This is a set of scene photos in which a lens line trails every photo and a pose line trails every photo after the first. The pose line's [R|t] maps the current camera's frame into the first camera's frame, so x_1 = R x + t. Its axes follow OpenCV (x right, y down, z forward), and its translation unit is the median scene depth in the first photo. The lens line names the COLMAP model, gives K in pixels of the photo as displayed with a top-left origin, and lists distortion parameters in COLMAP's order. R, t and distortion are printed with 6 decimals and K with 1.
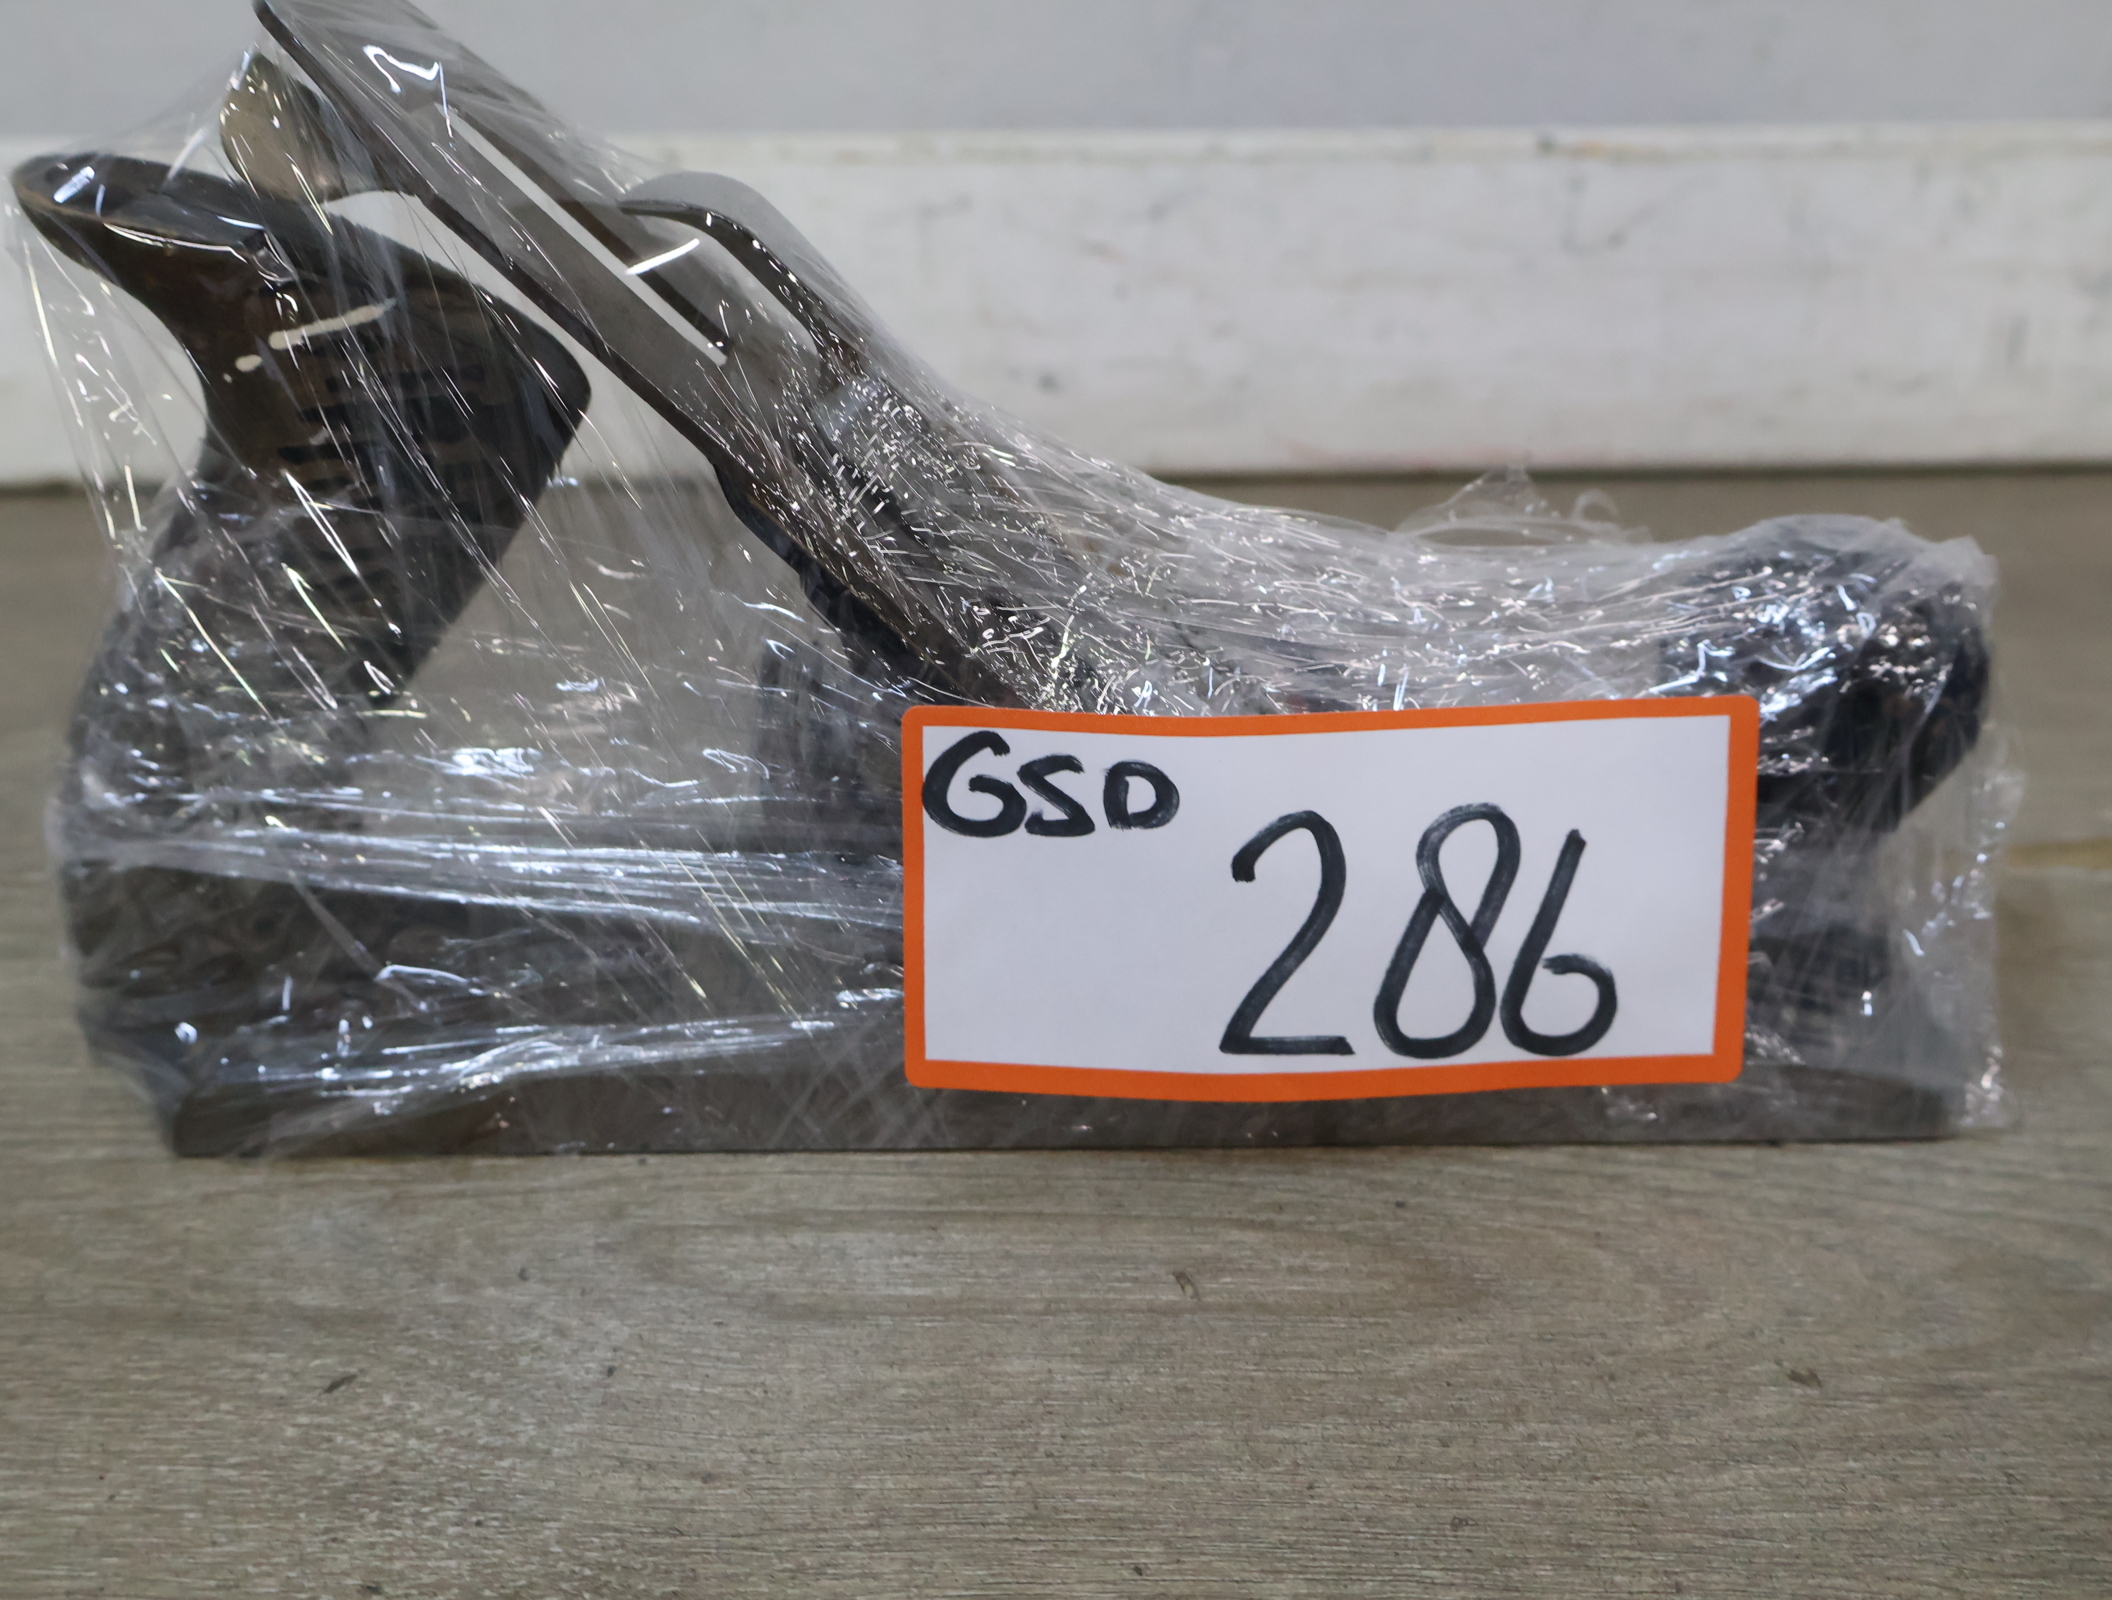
lens RADIAL K [[2464.5, 0, 1048.0], [0, 2464.5, 806.3], [0, 0, 1]] dist [0.008556, 0.000000]
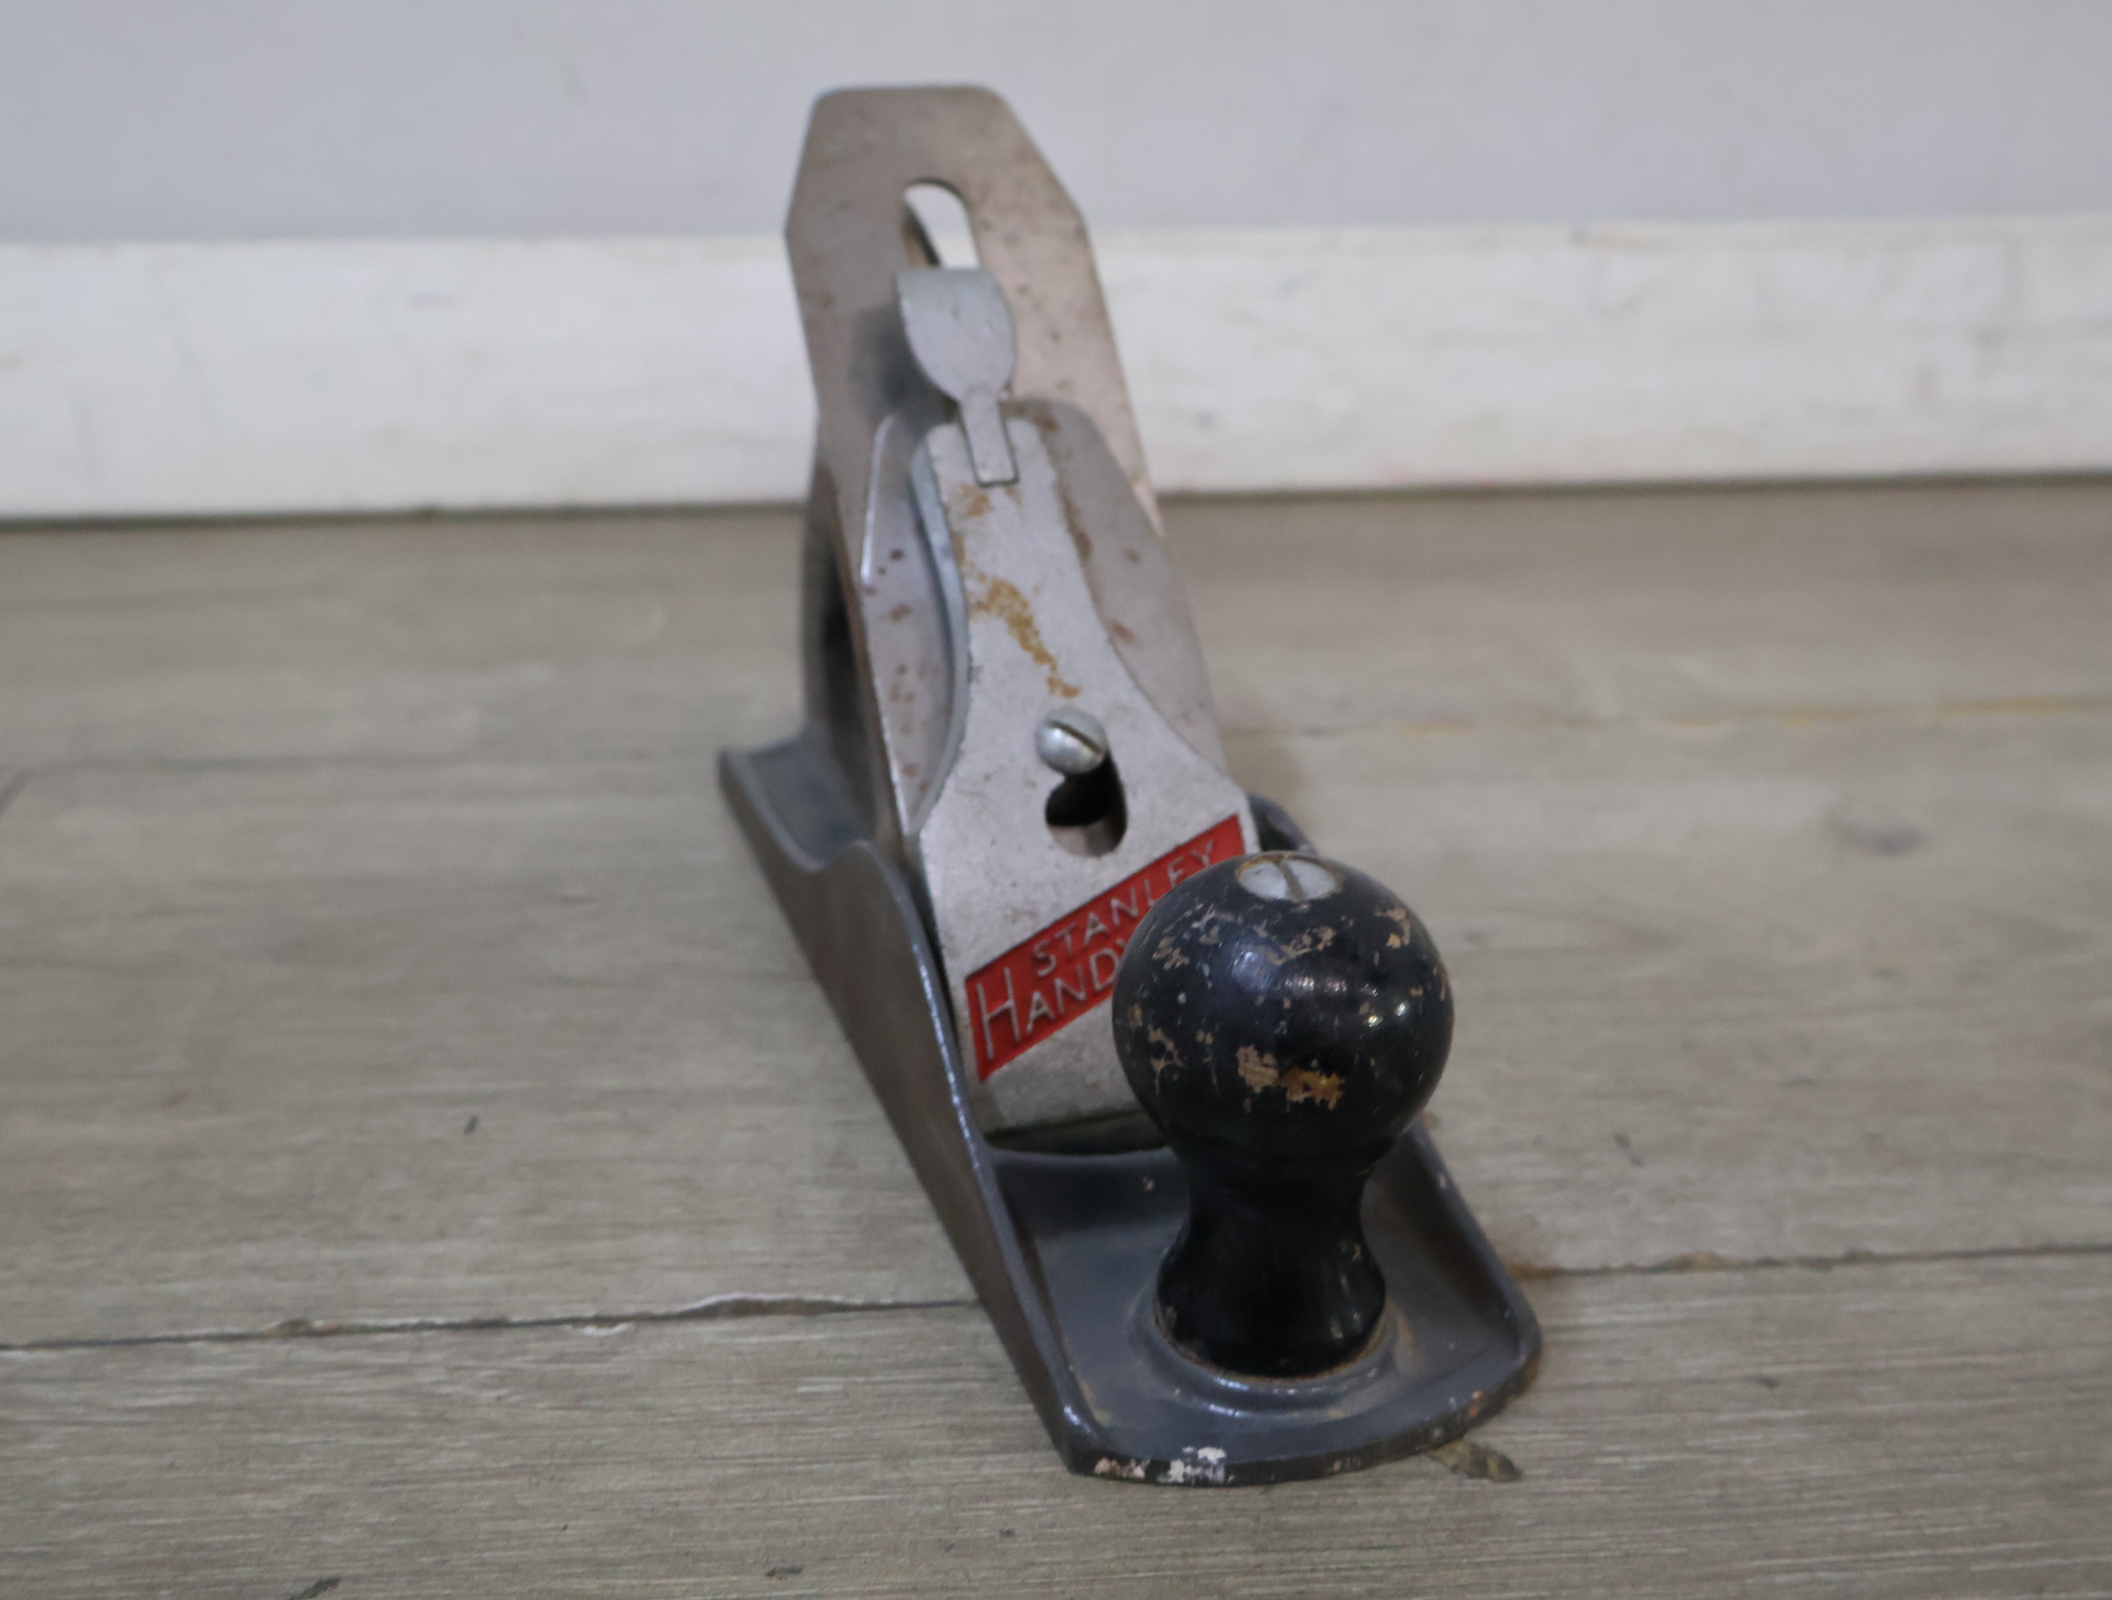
lens RADIAL K [[2464.5, 0, 1044.9], [0, 2464.5, 805.0], [0, 0, 1]] dist [0.008556, 0.000000]
pose [[0.997862, -0.021847, 0.061594, -0.298436], [0.025906, 0.997490, -0.065891, 0.203544], [-0.060000, 0.067346, 0.995924, -0.493462]]
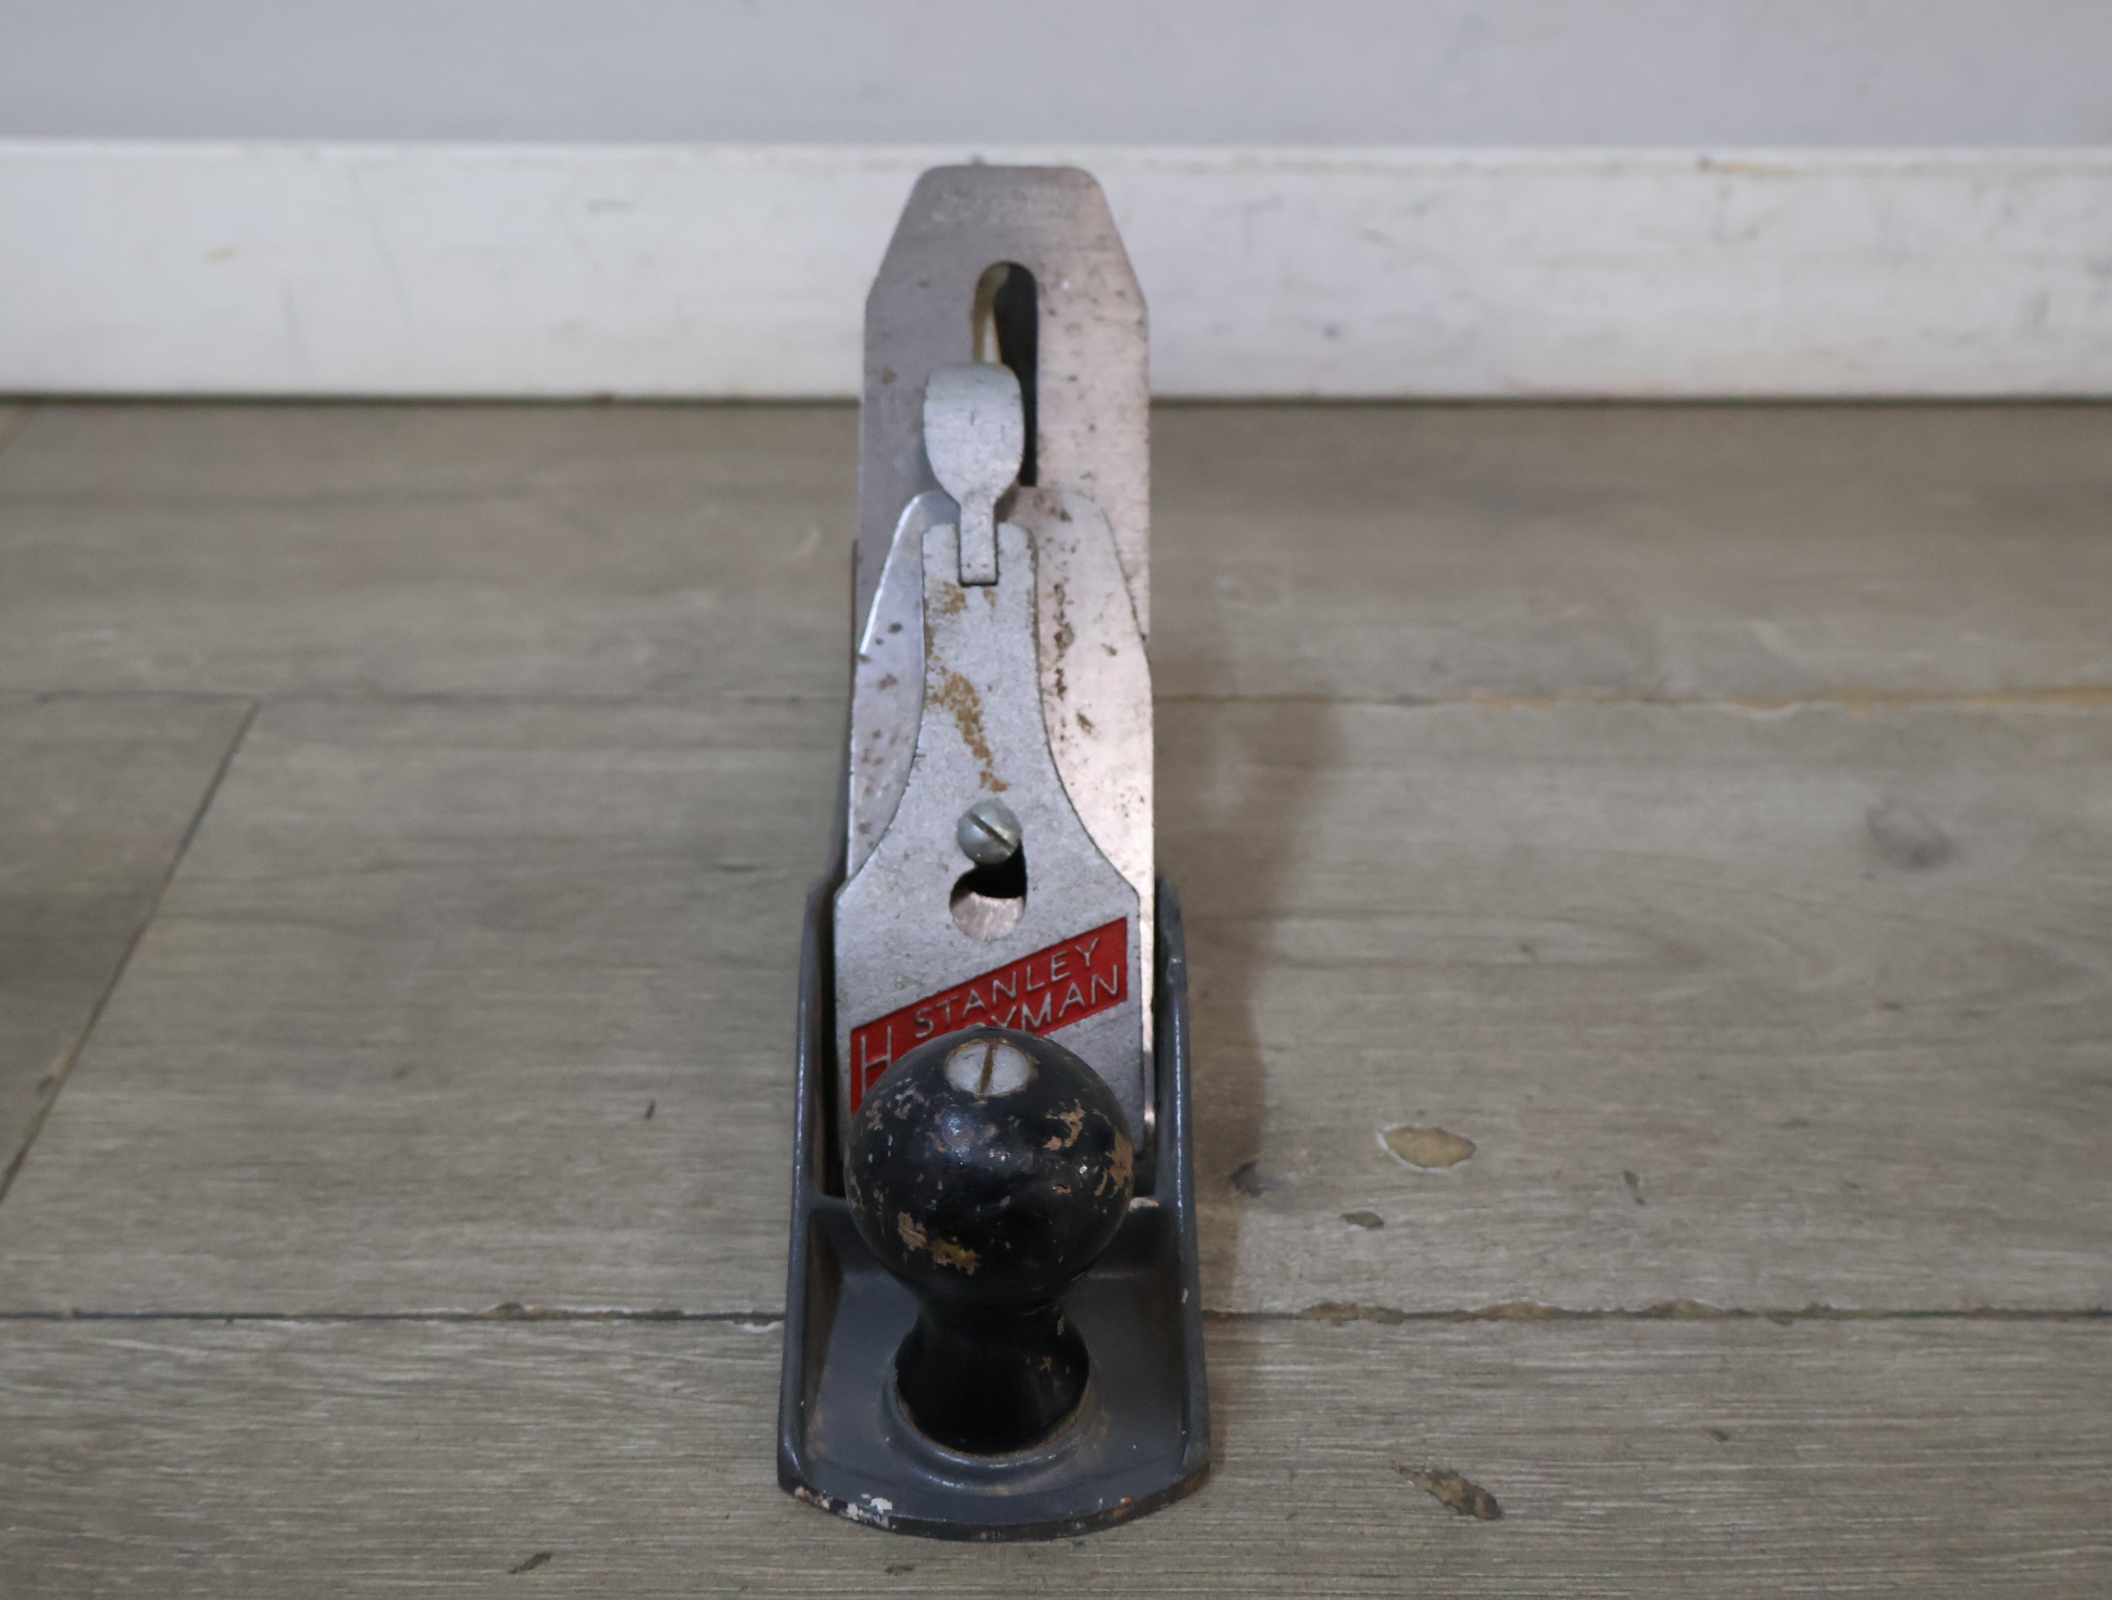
lens RADIAL K [[2464.5, 0, 1034.5], [0, 2464.5, 800.7], [0, 0, 1]] dist [0.008556, 0.000000]
pose [[0.999912, 0.013203, -0.001126, -0.284308], [-0.013051, 0.995964, 0.088798, -0.057112], [0.002293, -0.088775, 0.996049, -0.687852]]
